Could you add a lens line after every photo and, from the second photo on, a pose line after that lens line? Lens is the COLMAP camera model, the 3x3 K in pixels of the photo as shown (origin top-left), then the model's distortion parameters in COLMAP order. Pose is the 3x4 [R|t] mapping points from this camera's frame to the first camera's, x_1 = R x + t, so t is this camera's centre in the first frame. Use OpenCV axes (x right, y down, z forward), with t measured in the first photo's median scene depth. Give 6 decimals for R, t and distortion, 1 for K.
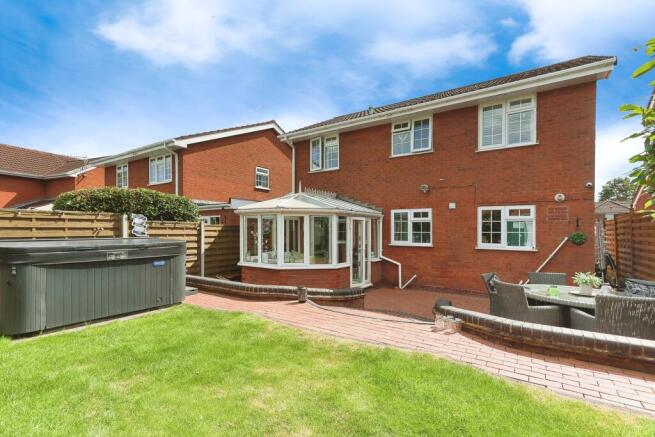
lens RADIAL K [[310.8, 0, 324.5], [0, 310.8, 223.7], [0, 0, 1]] dist [0.021316, 0.000391]
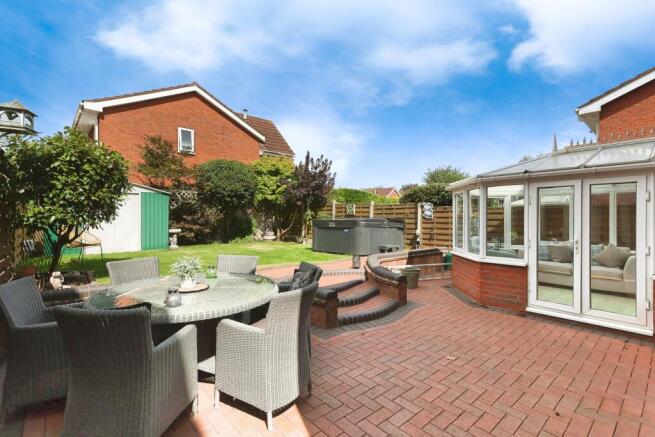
lens RADIAL K [[310.8, 0, 324.5], [0, 310.8, 223.7], [0, 0, 1]] dist [0.021316, 0.000391]
pose [[-0.240703, 0.008242, -0.970564, 0.914584], [0.017449, 0.999839, 0.004163, 0.053369], [0.970442, -0.015933, -0.240808, 0.931317]]
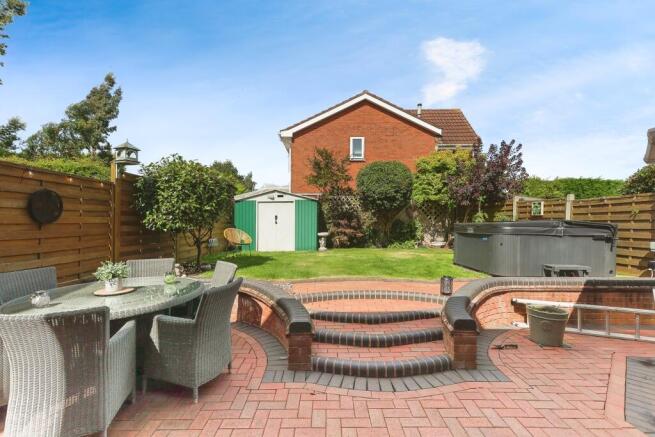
lens RADIAL K [[310.8, 0, 324.5], [0, 310.8, 223.7], [0, 0, 1]] dist [0.021316, 0.000391]
pose [[-0.822825, -0.000401, -0.568295, 0.545845], [0.010789, 0.999808, -0.016327, 0.053648], [0.568192, -0.019566, -0.822663, 1.198397]]
